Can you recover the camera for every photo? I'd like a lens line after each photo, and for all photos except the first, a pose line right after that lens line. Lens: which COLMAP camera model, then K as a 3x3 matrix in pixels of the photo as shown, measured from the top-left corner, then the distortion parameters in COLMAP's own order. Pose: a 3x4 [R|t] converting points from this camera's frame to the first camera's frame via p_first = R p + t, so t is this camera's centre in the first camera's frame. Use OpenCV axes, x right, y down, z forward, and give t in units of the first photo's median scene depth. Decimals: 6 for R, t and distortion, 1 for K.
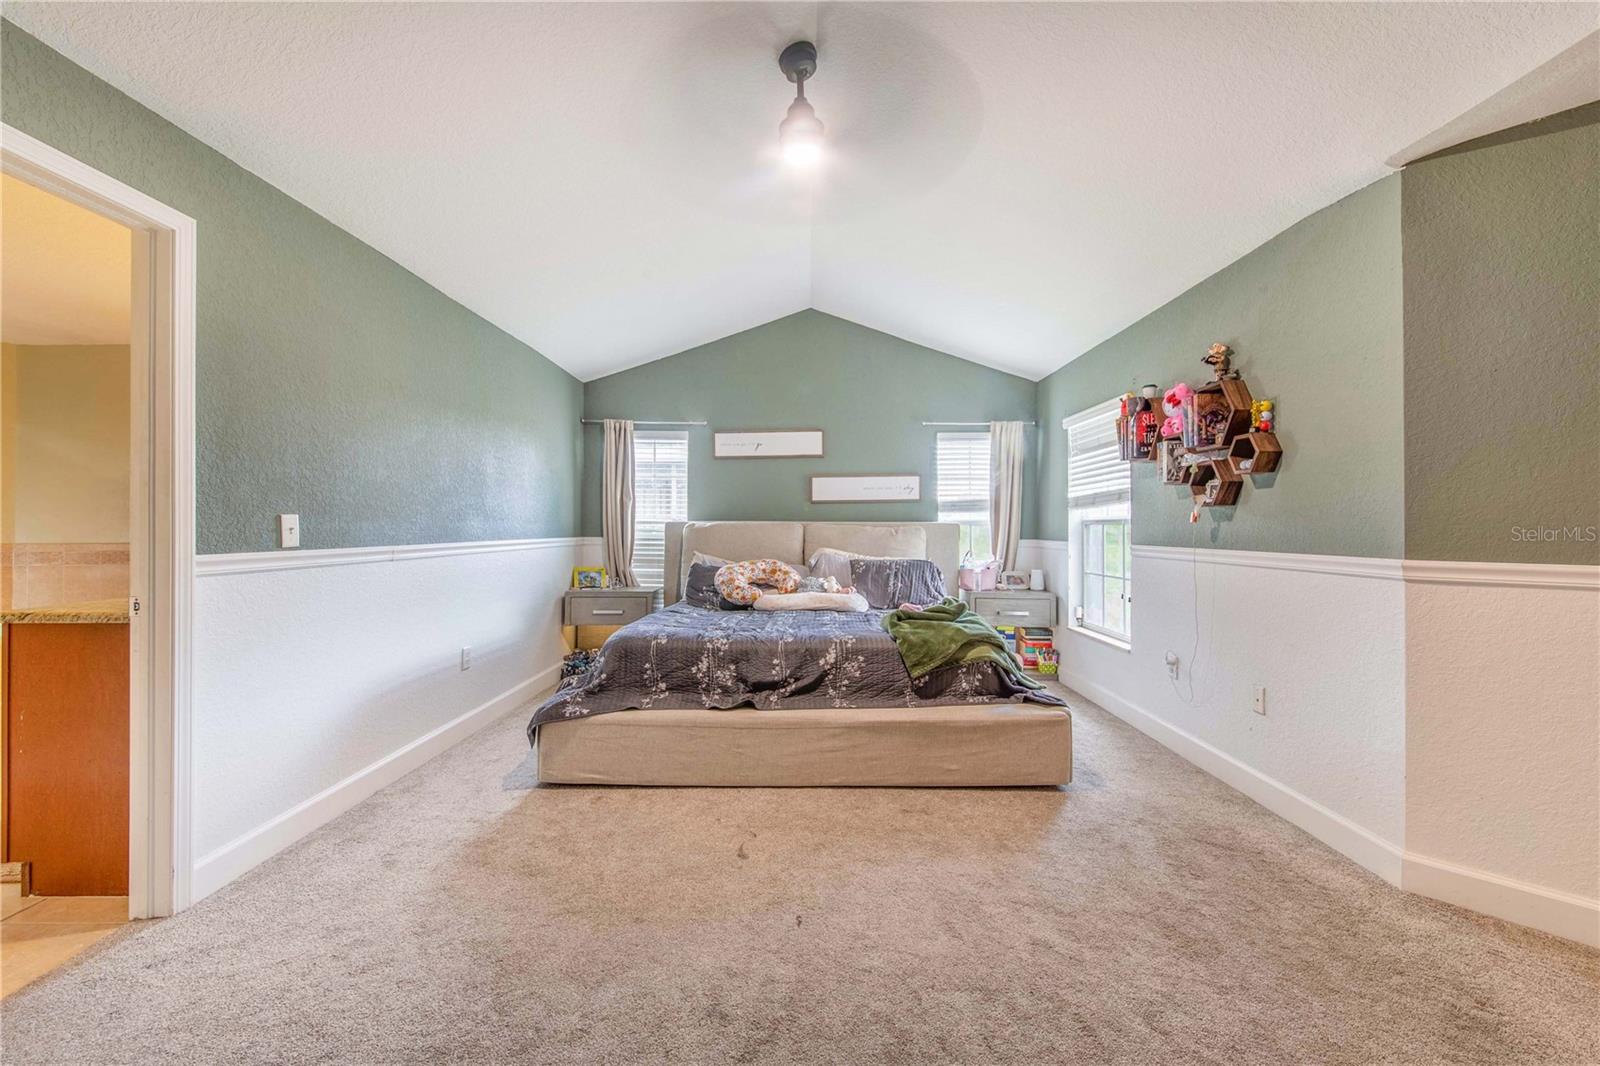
lens RADIAL K [[622.0, 0, 800.4], [0, 622.0, 515.7], [0, 0, 1]] dist [0.025712, -0.001951]
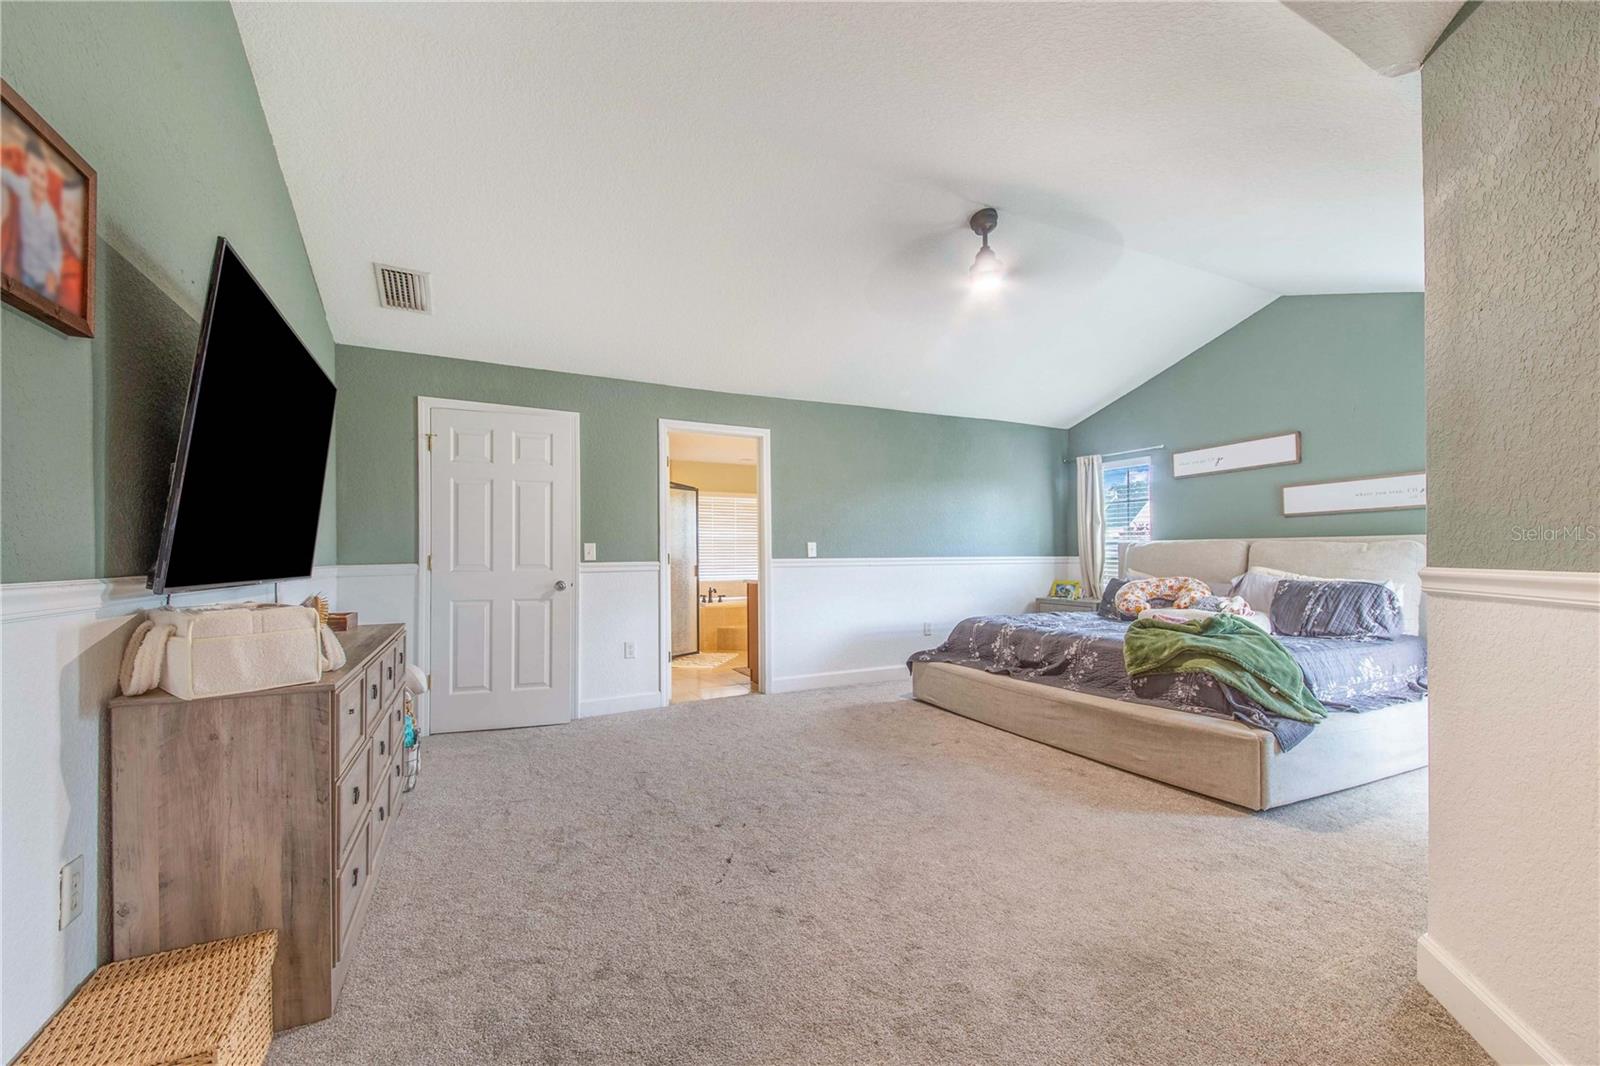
lens RADIAL K [[643.4, 0, 799.1], [0, 643.4, 547.8], [0, 0, 1]] dist [0.015254, -0.007640]
pose [[0.440968, -0.014948, -0.897398, 0.951867], [0.022862, 0.999724, -0.005418, 0.021944], [0.897231, -0.018127, 0.441188, -0.037642]]
